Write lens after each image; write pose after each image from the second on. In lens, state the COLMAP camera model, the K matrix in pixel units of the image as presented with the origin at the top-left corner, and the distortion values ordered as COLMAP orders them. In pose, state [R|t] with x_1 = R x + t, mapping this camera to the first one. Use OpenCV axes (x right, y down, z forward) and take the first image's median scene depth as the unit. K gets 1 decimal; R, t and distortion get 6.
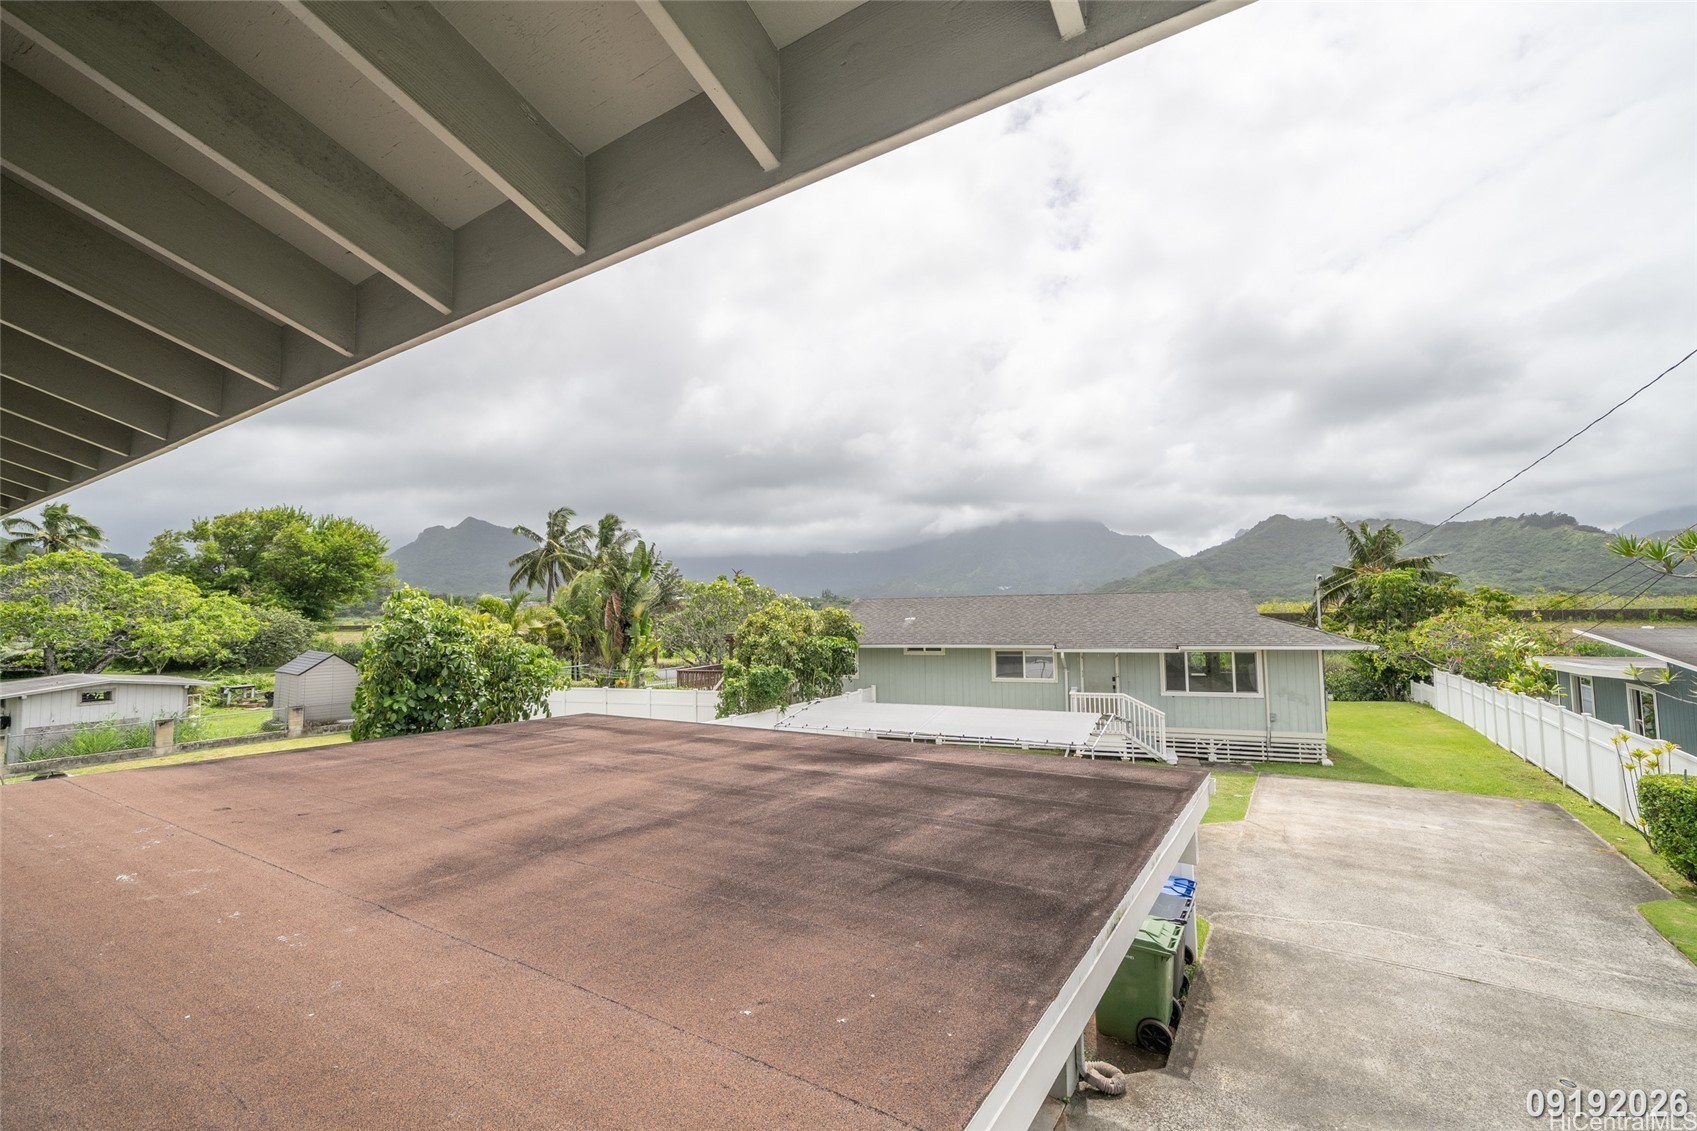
lens RADIAL K [[717.1, 0, 852.9], [0, 717.1, 568.3], [0, 0, 1]] dist [-0.000972, -0.000080]
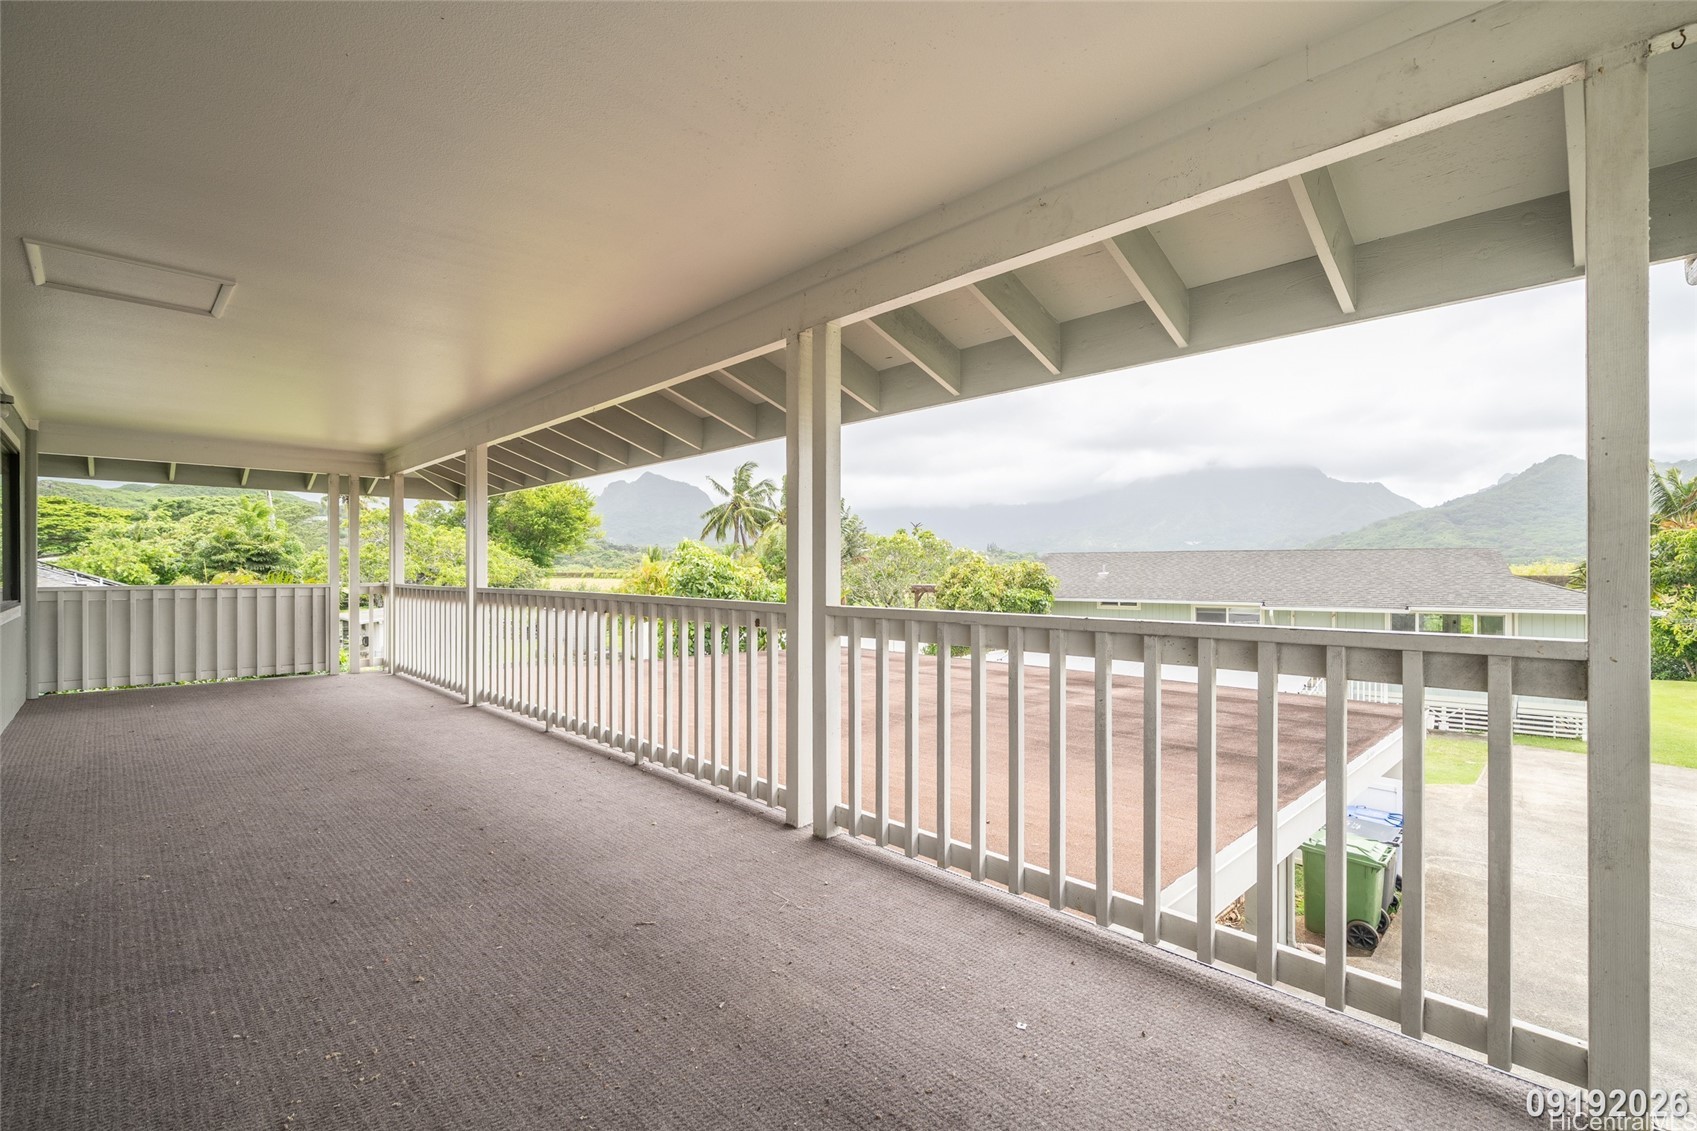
lens RADIAL K [[738.8, 0, 852.1], [0, 738.8, 570.7], [0, 0, 1]] dist [-0.001382, 0.000203]
pose [[0.974635, 0.016038, -0.223223, -0.038052], [-0.000973, 0.997723, 0.067434, -0.002667], [0.223797, -0.065506, 0.972432, -0.093143]]
